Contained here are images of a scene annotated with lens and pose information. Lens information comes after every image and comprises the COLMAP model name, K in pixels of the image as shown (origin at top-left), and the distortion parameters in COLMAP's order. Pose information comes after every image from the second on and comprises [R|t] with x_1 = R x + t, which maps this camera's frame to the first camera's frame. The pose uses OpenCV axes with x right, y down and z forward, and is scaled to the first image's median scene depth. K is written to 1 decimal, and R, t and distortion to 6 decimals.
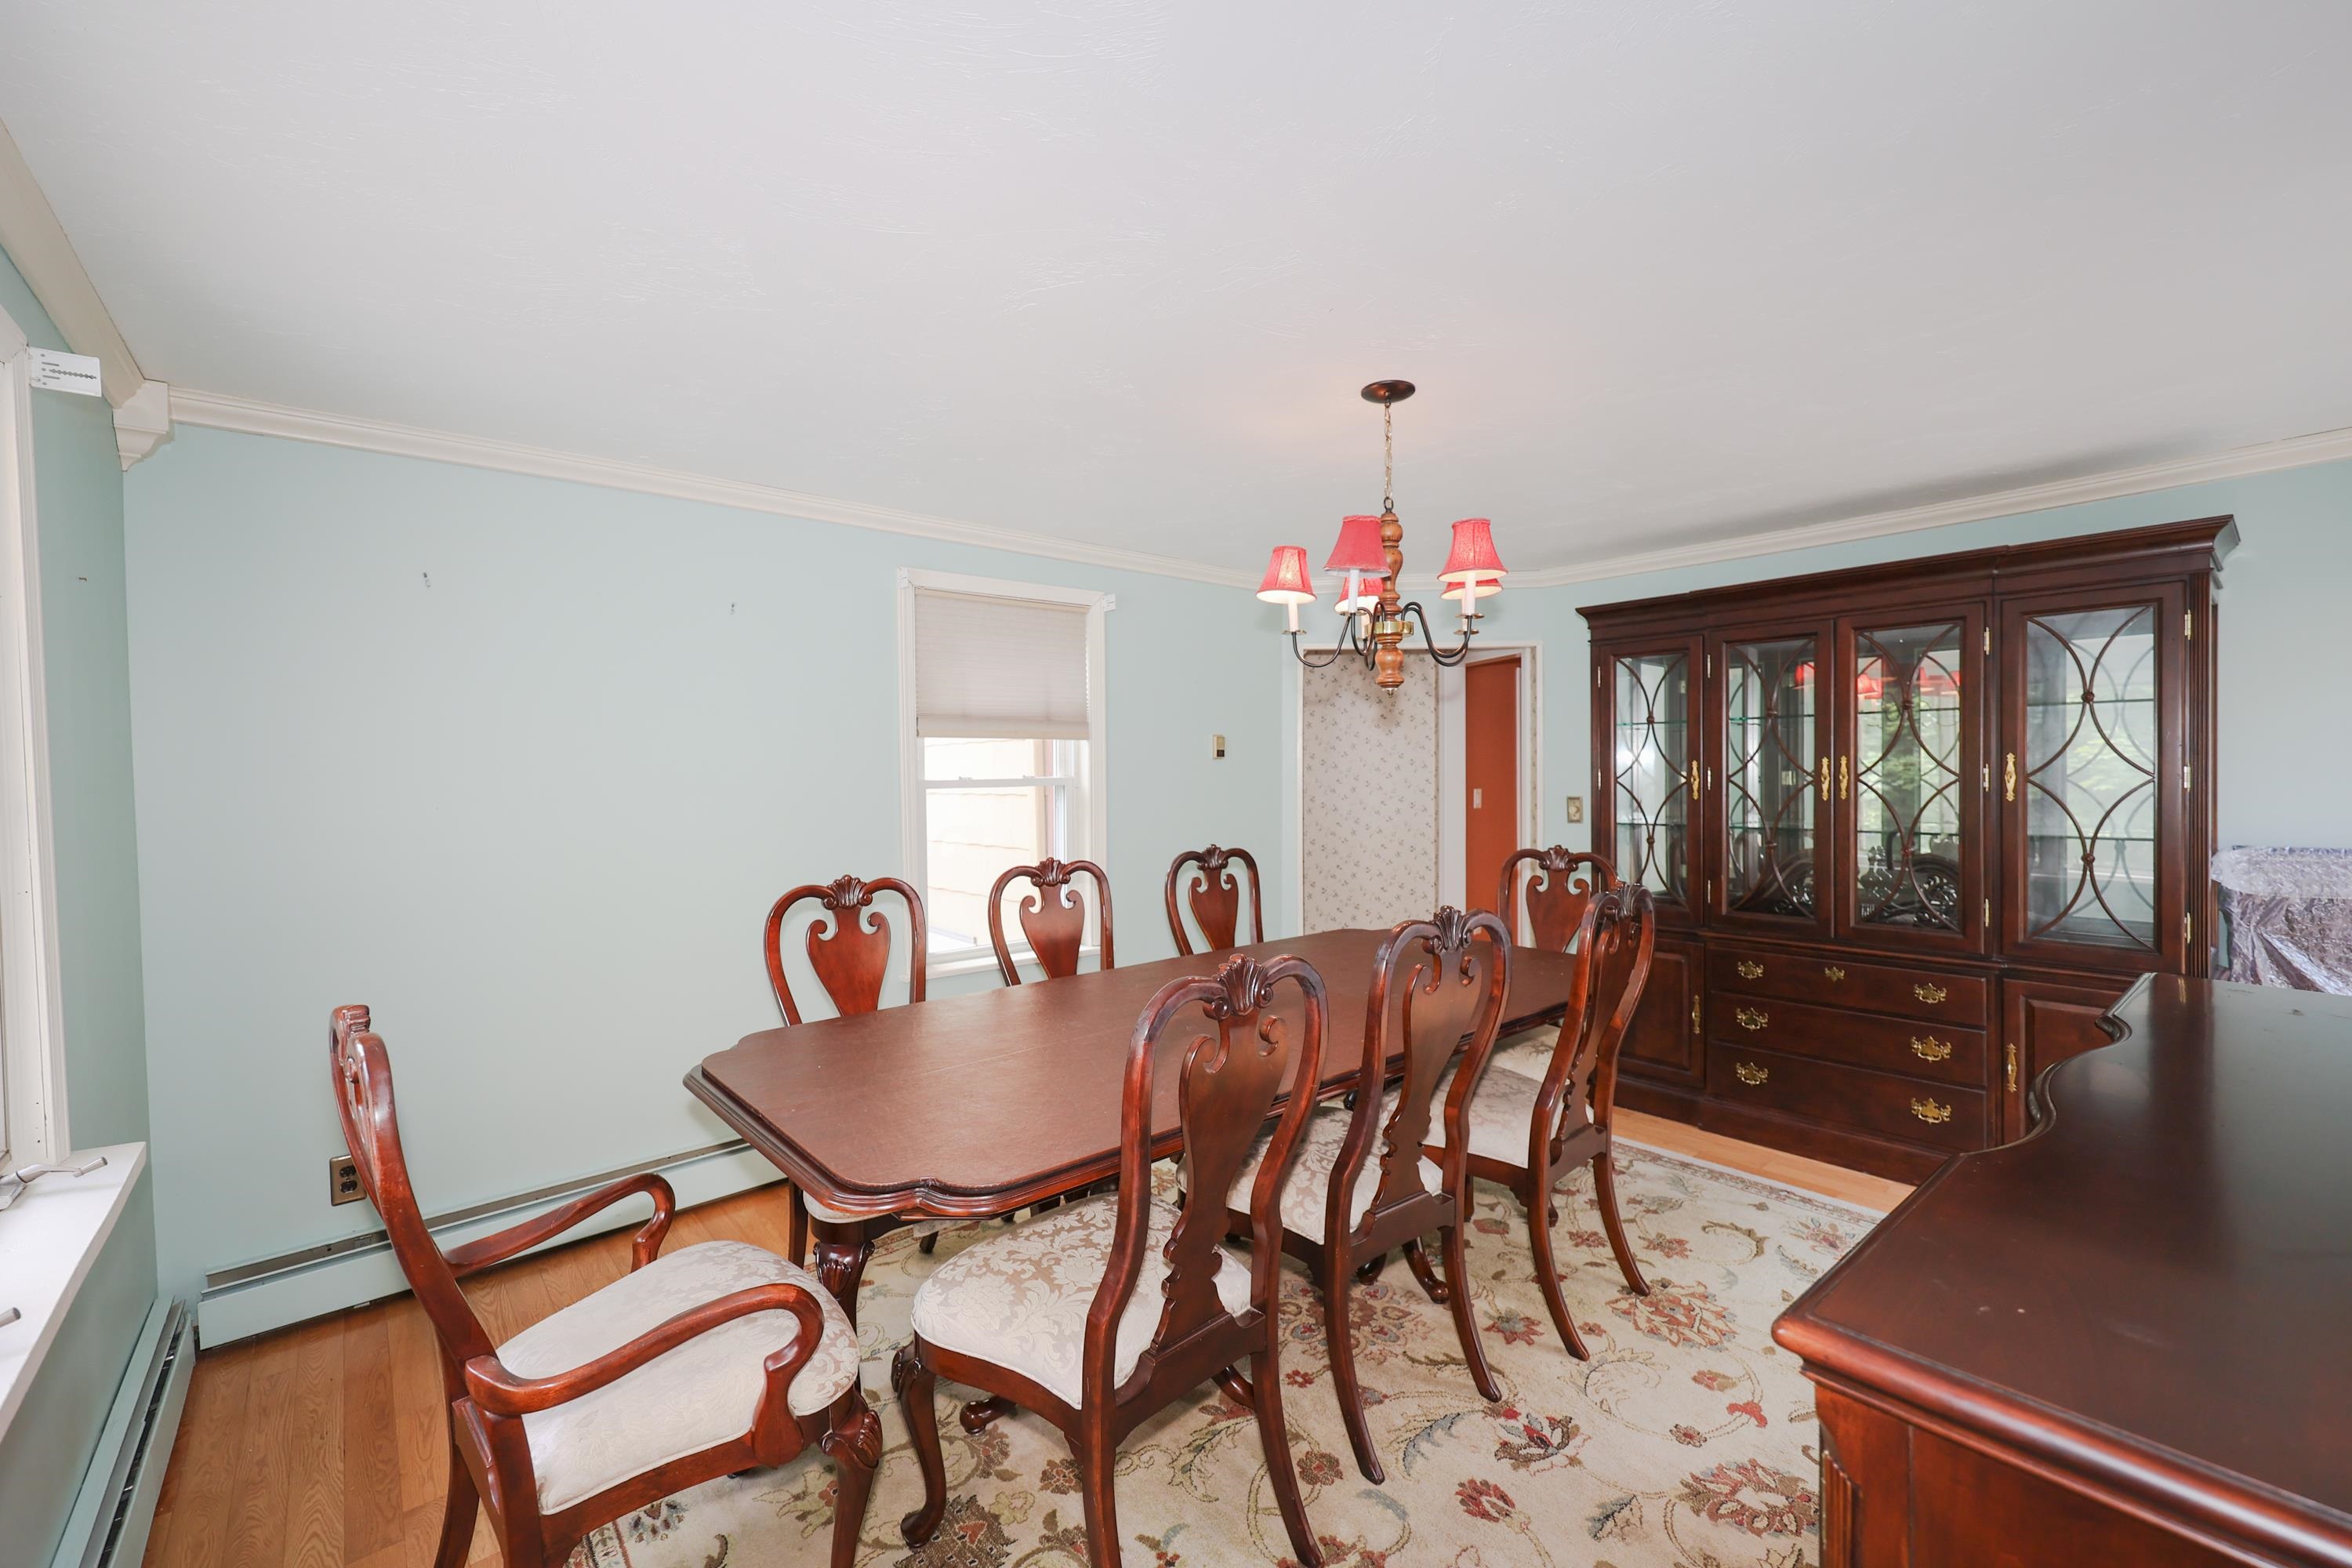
lens RADIAL K [[981.3, 0, 1179.7], [0, 981.3, 771.5], [0, 0, 1]] dist [0.000989, 0.000013]
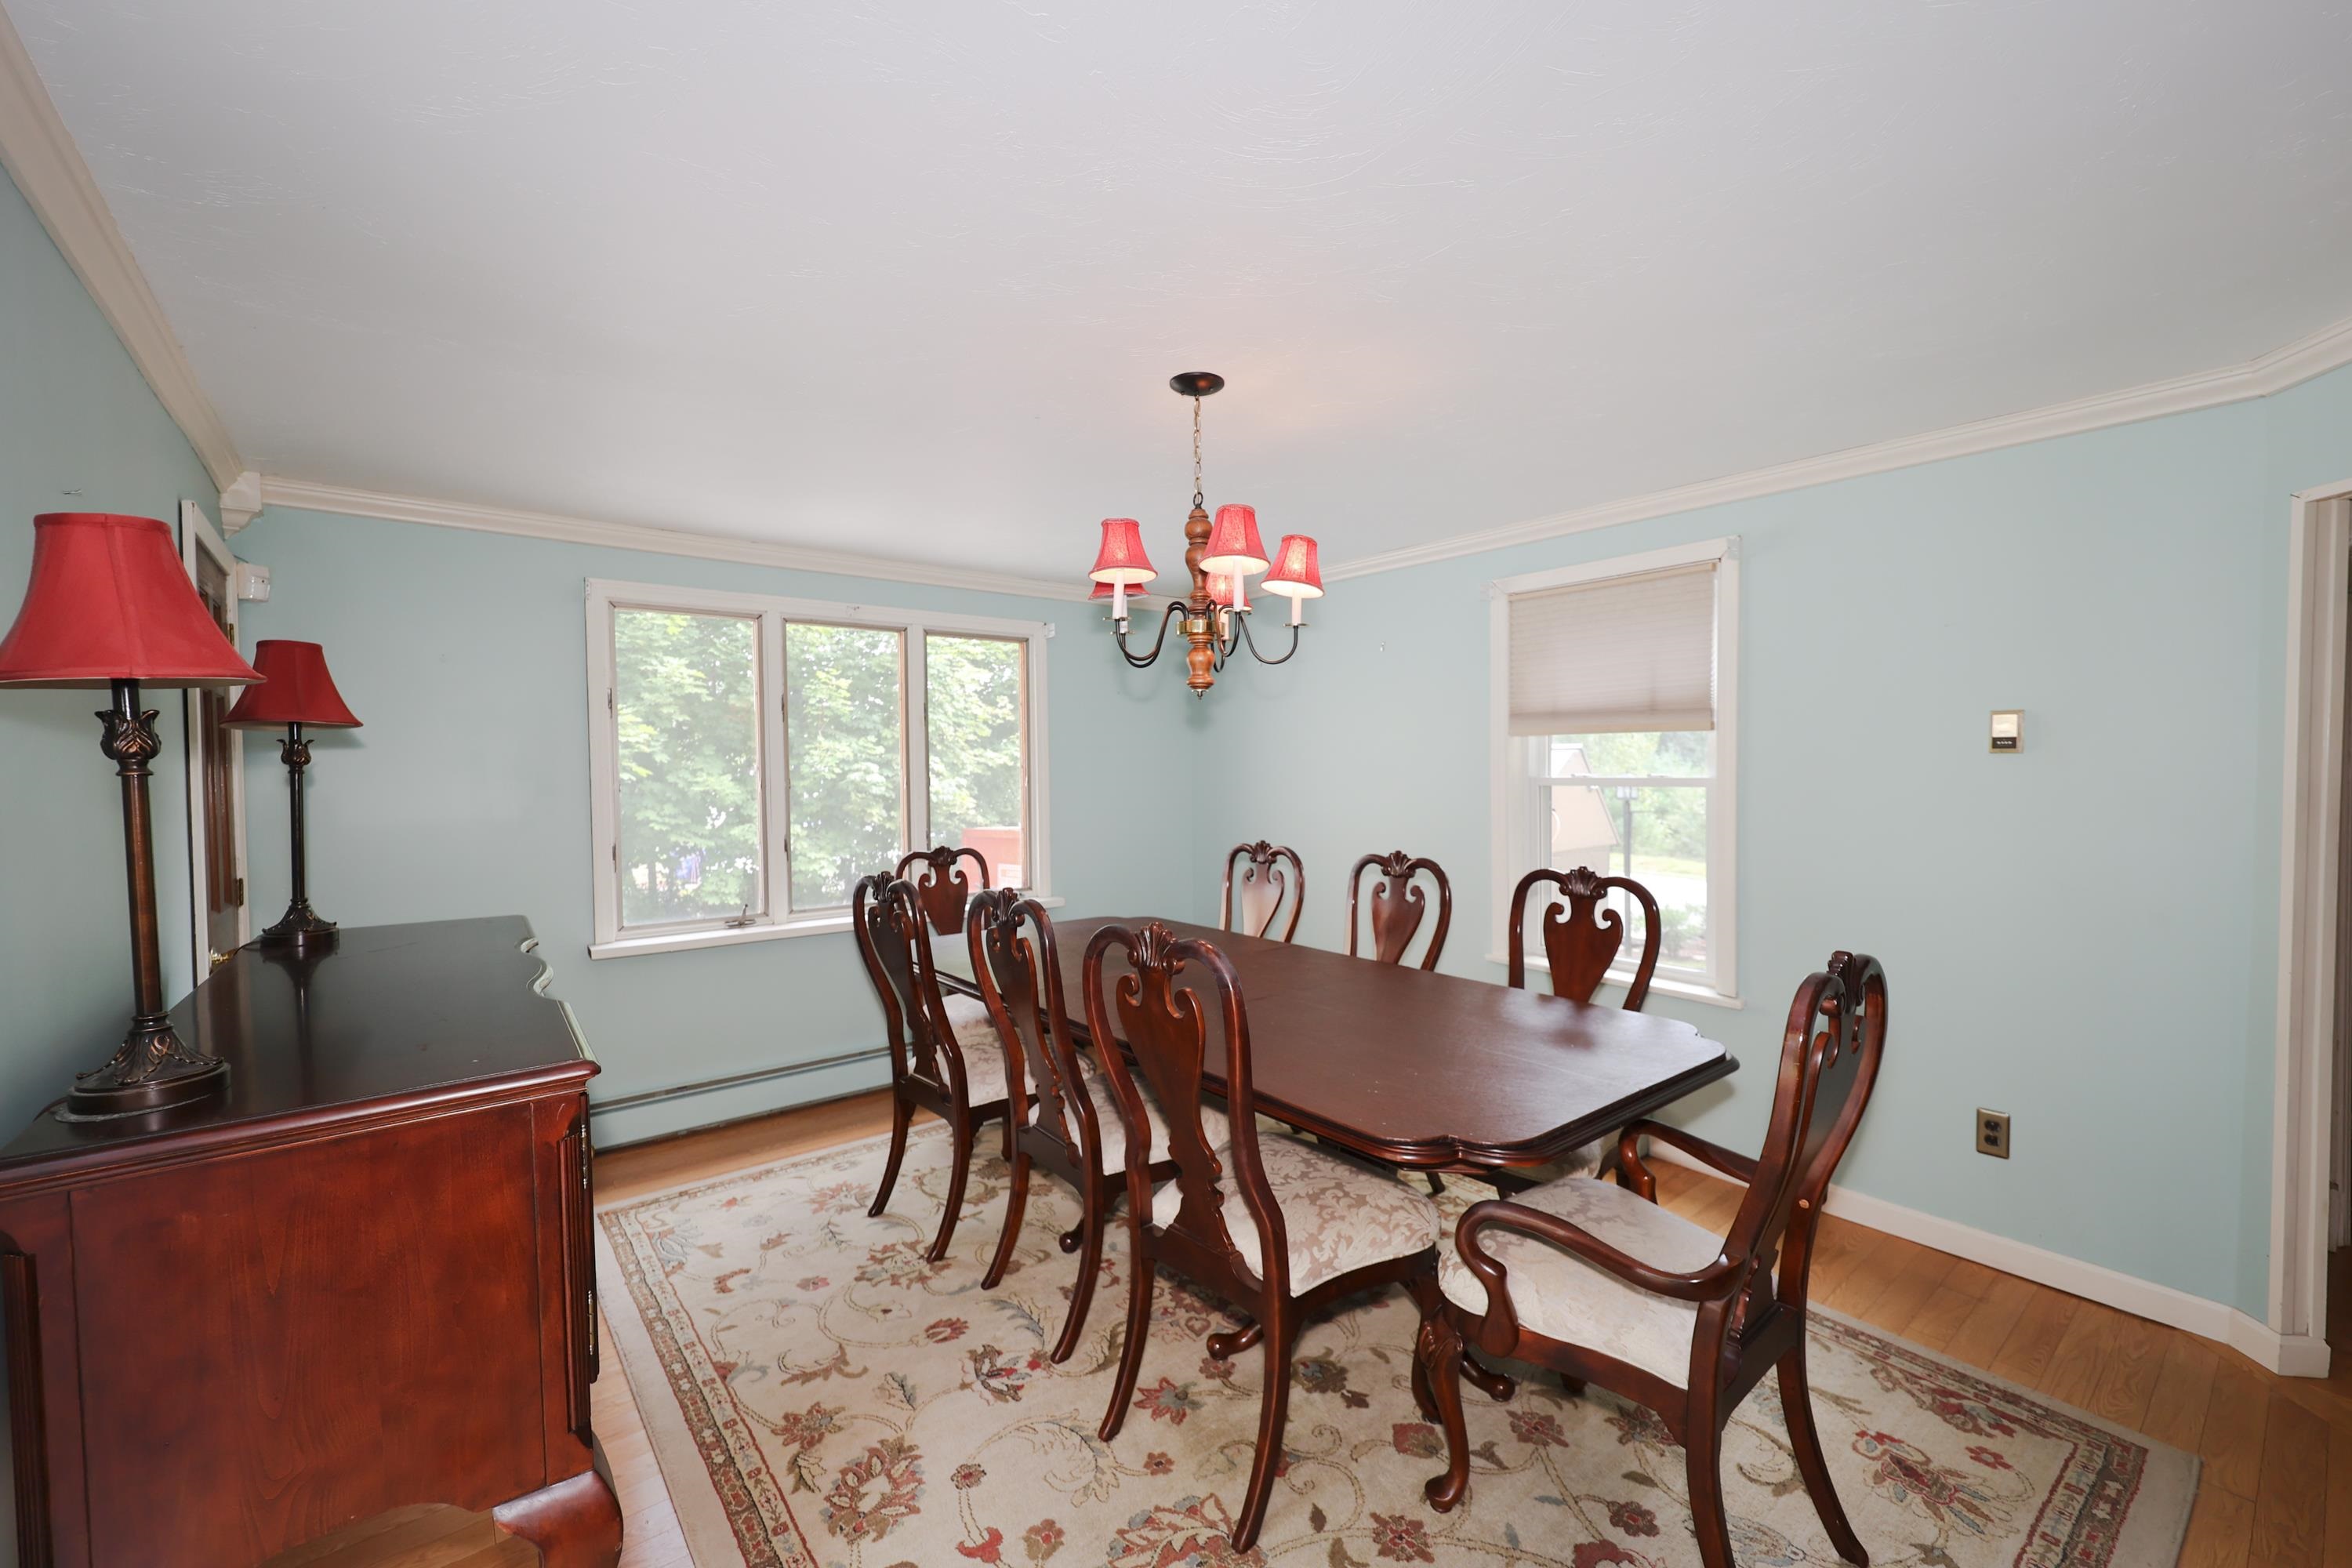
lens RADIAL K [[942.0, 0, 1176.0], [0, 942.0, 784.0], [0, 0, 1]] dist [-0.021576, -0.000007]
pose [[-0.039685, 0.025128, -0.998896, 0.928252], [-0.000193, 0.999684, 0.025155, -0.010829], [0.999212, 0.001191, -0.039668, 0.824054]]
